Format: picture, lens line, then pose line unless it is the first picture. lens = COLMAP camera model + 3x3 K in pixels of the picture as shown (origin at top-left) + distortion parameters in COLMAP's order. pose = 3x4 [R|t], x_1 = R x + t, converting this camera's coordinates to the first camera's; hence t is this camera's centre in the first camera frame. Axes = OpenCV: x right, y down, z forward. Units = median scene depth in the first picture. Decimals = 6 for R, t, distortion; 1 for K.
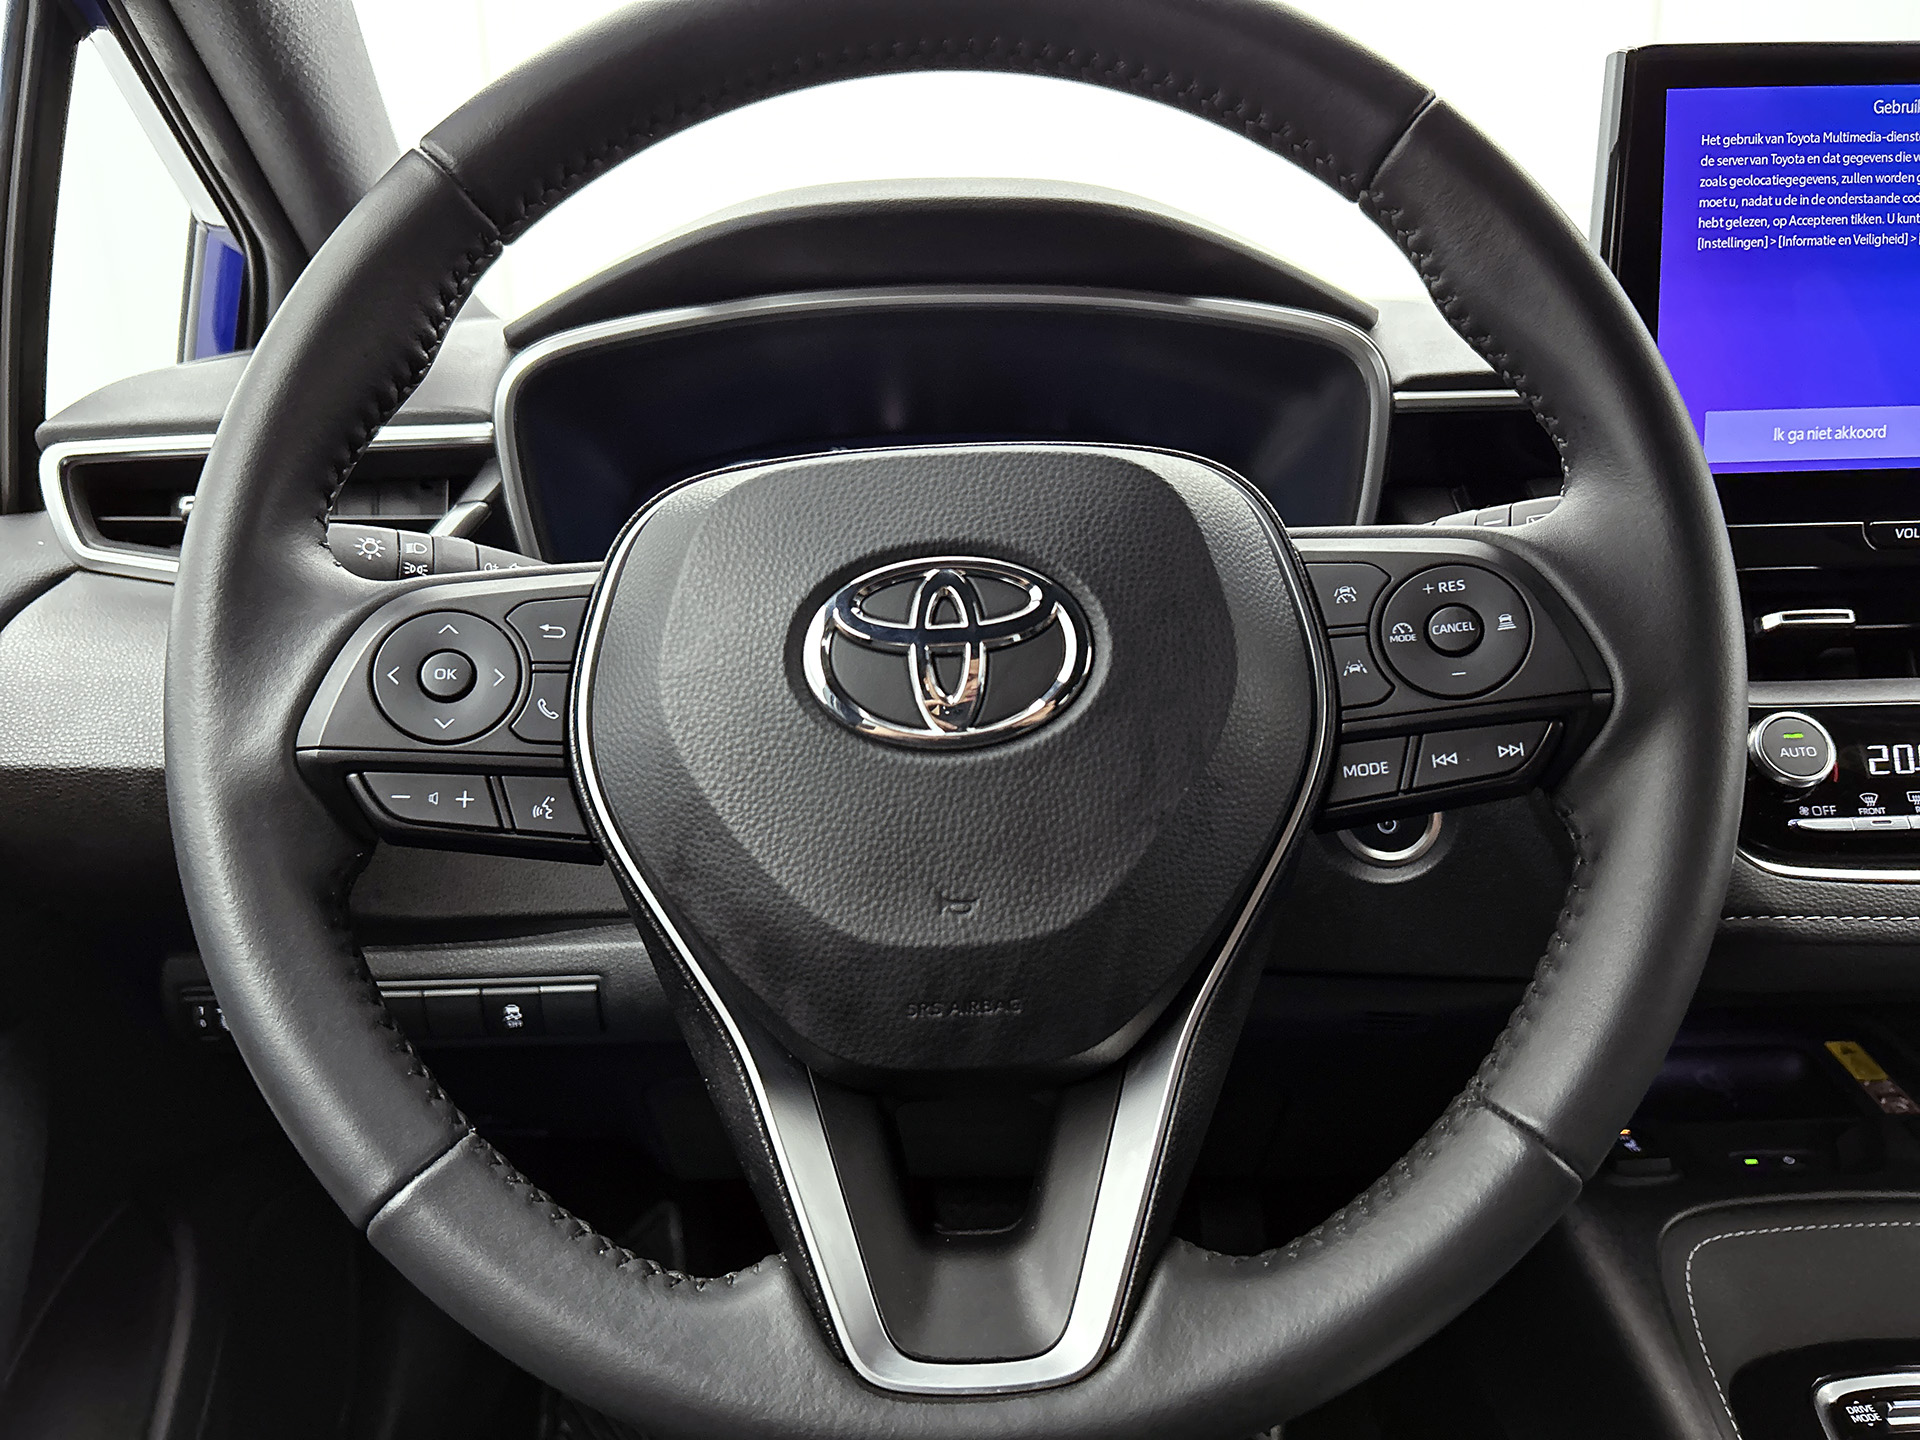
lens RADIAL K [[1506.3, 0, 966.1], [0, 1506.3, 705.2], [0, 0, 1]] dist [0.053144, -0.048106]
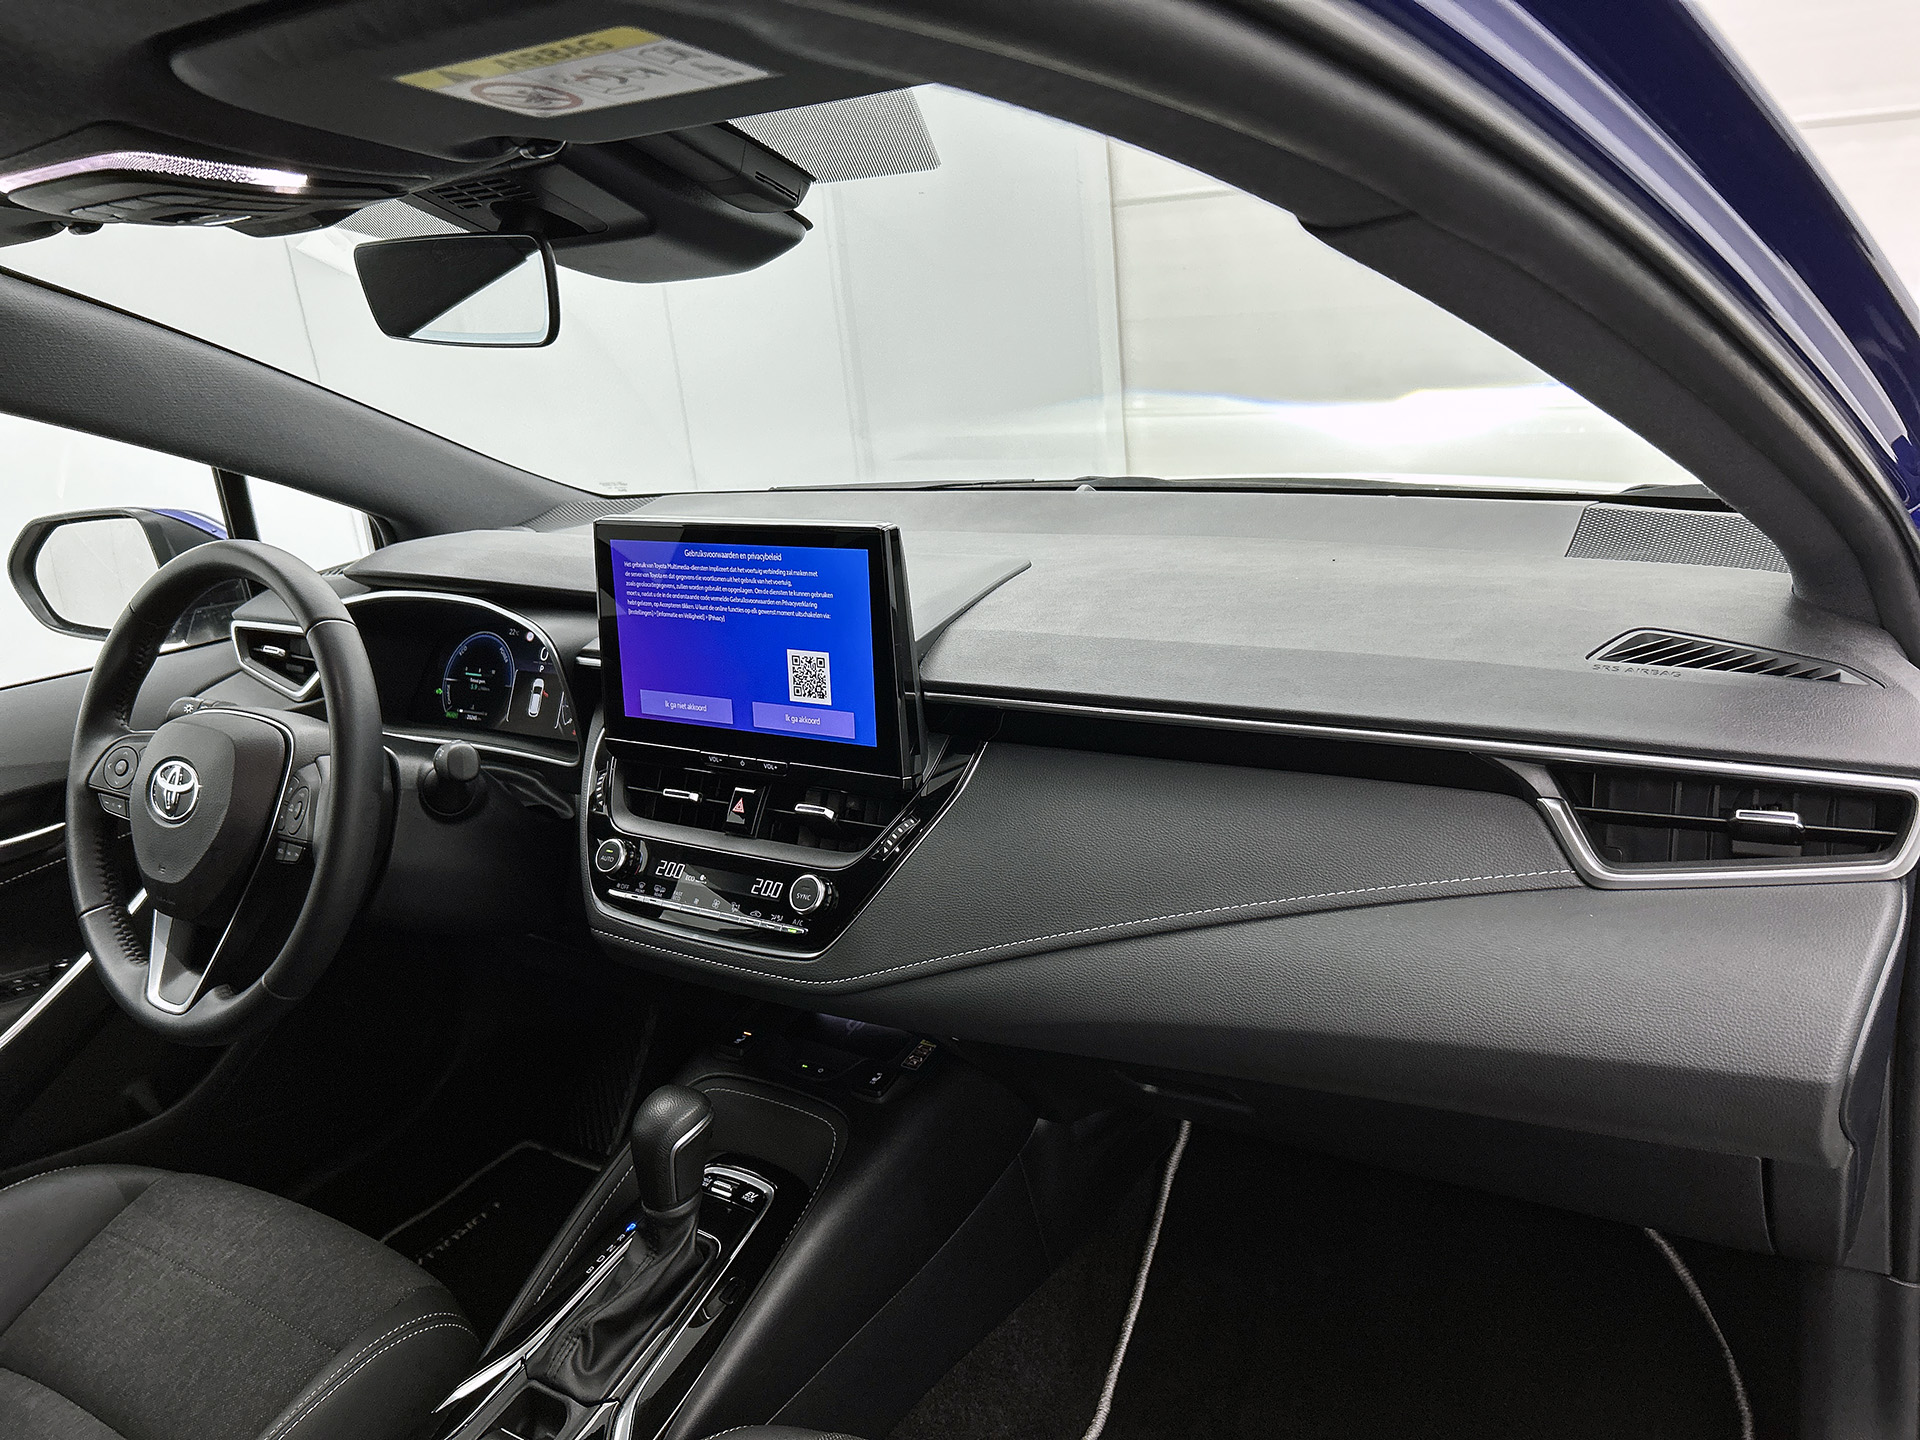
lens RADIAL K [[1506.3, 0, 941.5], [0, 1506.3, 710.1], [0, 0, 1]] dist [0.053144, -0.048106]
pose [[0.814458, 0.121198, -0.567424, 3.263599], [-0.056955, 0.989918, 0.129689, -0.745087], [0.577421, -0.073309, 0.813149, -0.721461]]
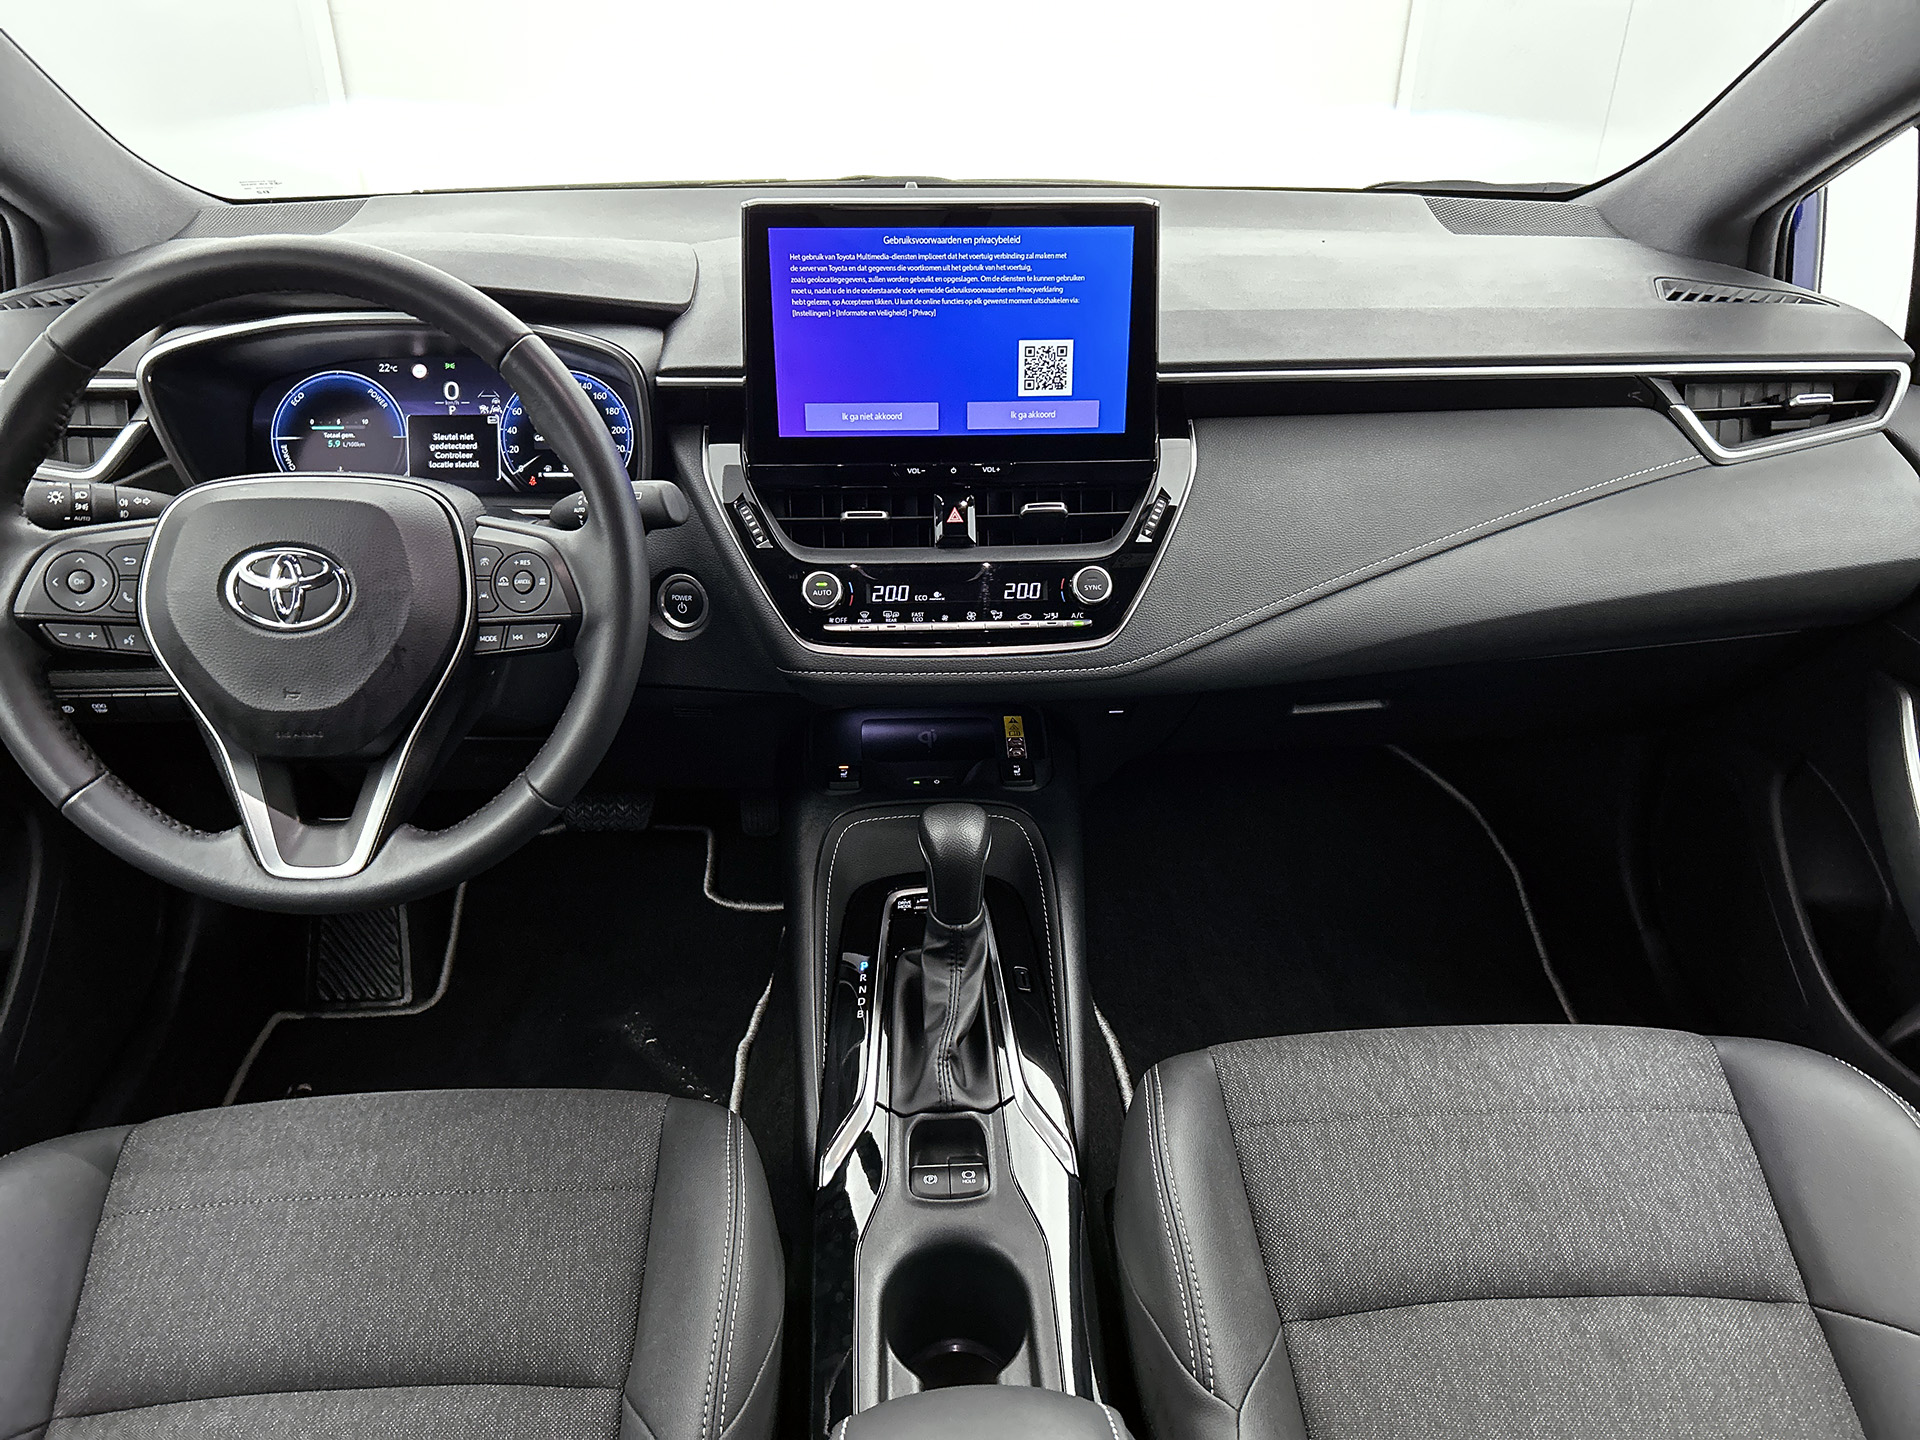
lens RADIAL K [[1506.3, 0, 963.4], [0, 1506.3, 728.4], [0, 0, 1]] dist [0.053144, -0.048106]
pose [[0.999275, 0.015120, 0.034949, 1.018002], [-0.024049, 0.962180, 0.271351, -0.518203], [-0.029524, -0.271995, 0.961846, -1.462292]]
